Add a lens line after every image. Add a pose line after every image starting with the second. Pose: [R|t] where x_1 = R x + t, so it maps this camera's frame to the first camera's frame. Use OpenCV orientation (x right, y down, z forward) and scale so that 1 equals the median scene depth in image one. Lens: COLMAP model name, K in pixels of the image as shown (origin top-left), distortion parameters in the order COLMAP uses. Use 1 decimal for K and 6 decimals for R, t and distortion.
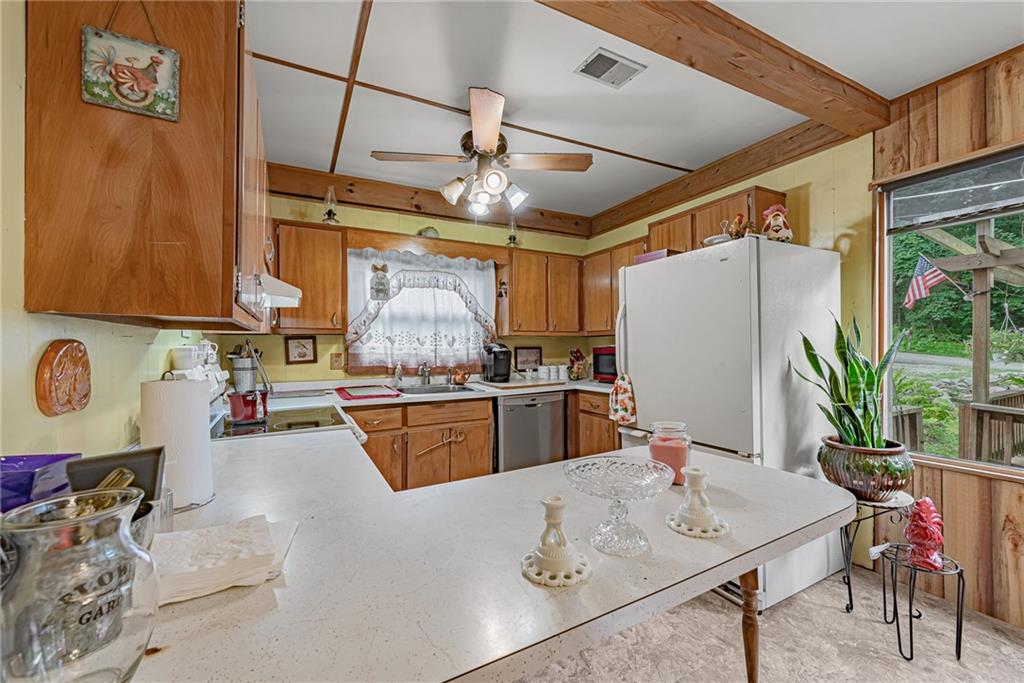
lens RADIAL K [[399.2, 0, 512.5], [0, 399.2, 344.9], [0, 0, 1]] dist [0.020507, -0.000145]
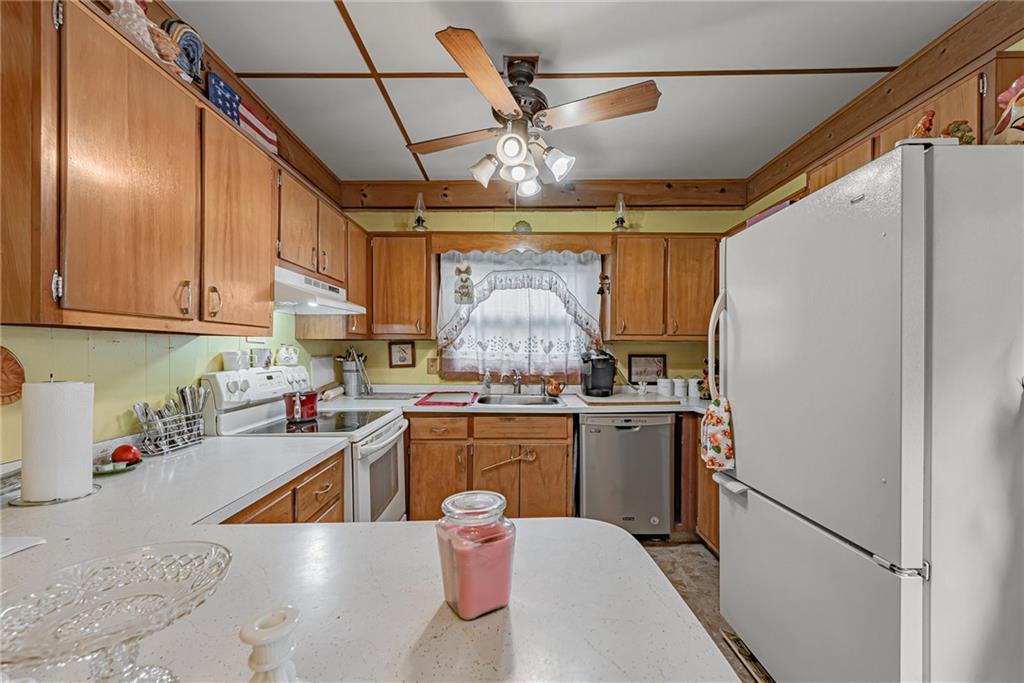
lens RADIAL K [[408.1, 0, 520.8], [0, 408.1, 357.2], [0, 0, 1]] dist [0.021087, -0.007794]
pose [[0.889571, 0.015954, -0.456518, 0.225984], [-0.008393, 0.999792, 0.018584, -0.002843], [0.456720, -0.012700, 0.889520, 0.172584]]
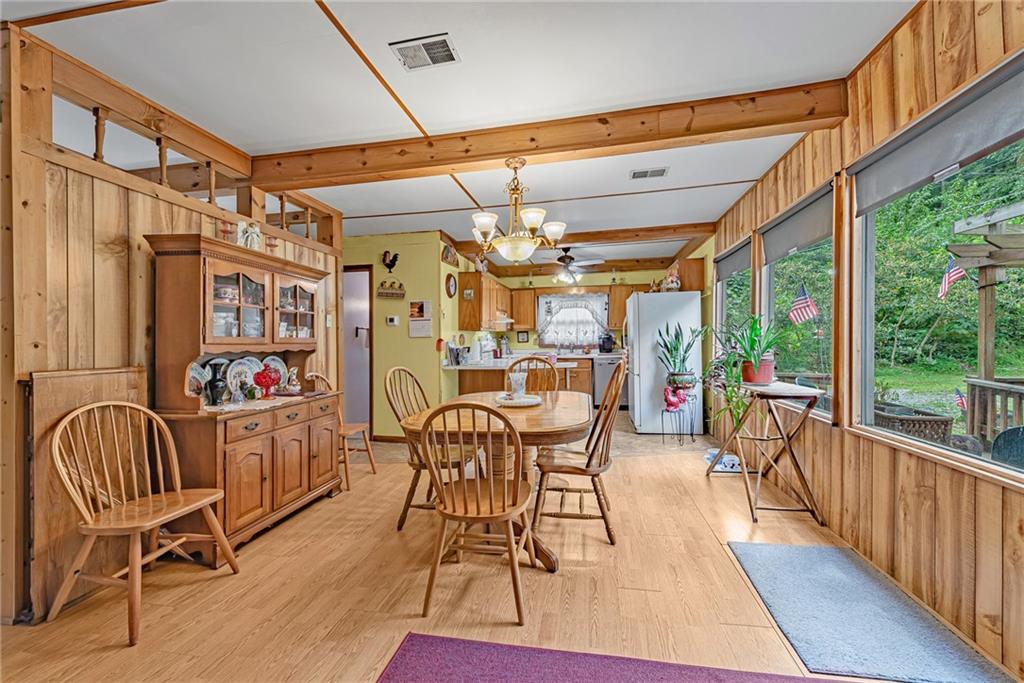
lens RADIAL K [[407.2, 0, 516.2], [0, 407.2, 342.6], [0, 0, 1]] dist [0.018810, -0.007226]
pose [[0.774683, 0.003270, -0.632341, 0.971122], [0.007425, 0.999871, 0.014268, 0.009051], [0.632306, -0.015748, 0.774559, -0.920450]]
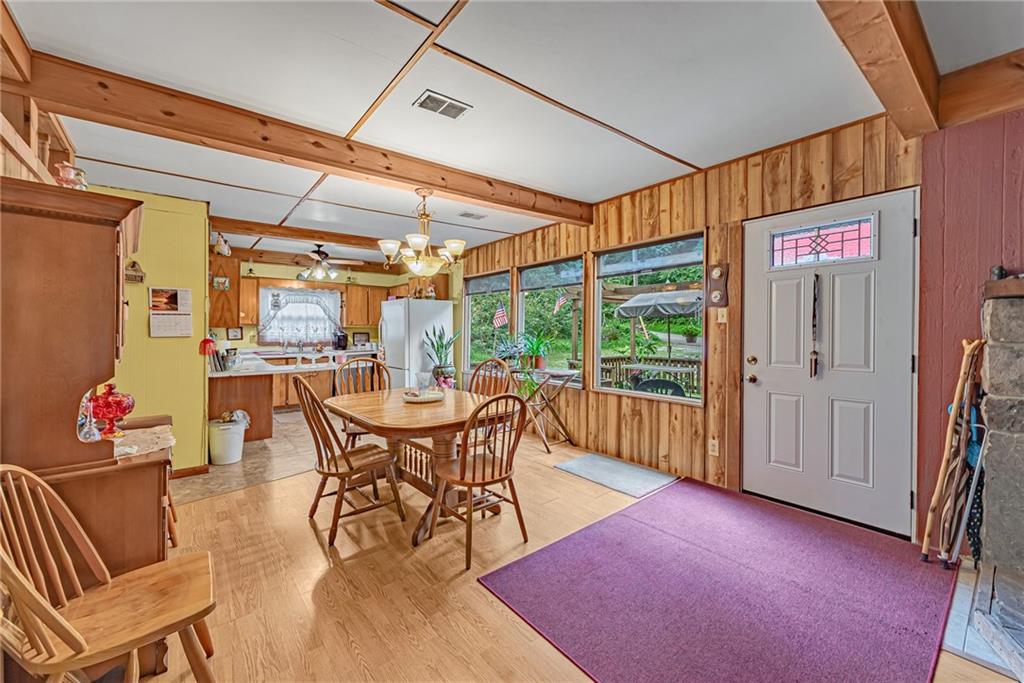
lens RADIAL K [[407.1, 0, 513.6], [0, 407.1, 336.0], [0, 0, 1]] dist [0.001357, -0.000248]
pose [[0.982550, 0.007523, 0.185845, 0.471261], [-0.010560, 0.999826, 0.015355, -0.021065], [-0.185698, -0.017050, 0.982459, -1.261345]]
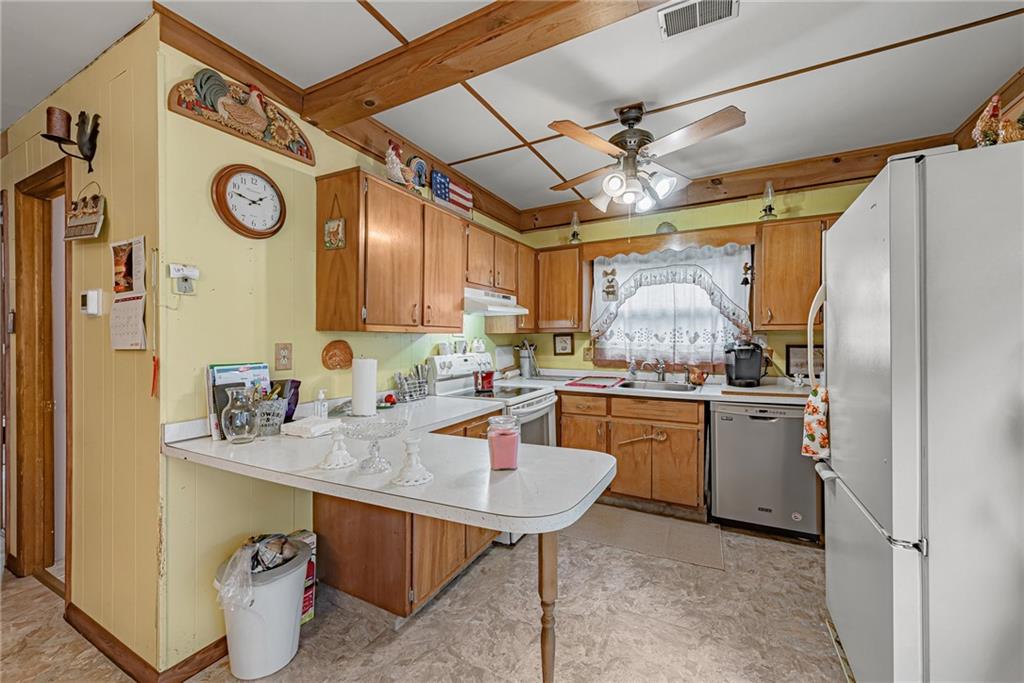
lens RADIAL K [[411.7, 0, 516.3], [0, 411.7, 342.4], [0, 0, 1]] dist [0.013060, -0.000125]
pose [[0.565179, 0.010834, -0.824897, 0.440699], [-0.002435, 0.999931, 0.011464, -0.008519], [0.824965, -0.004470, 0.565166, 0.122047]]
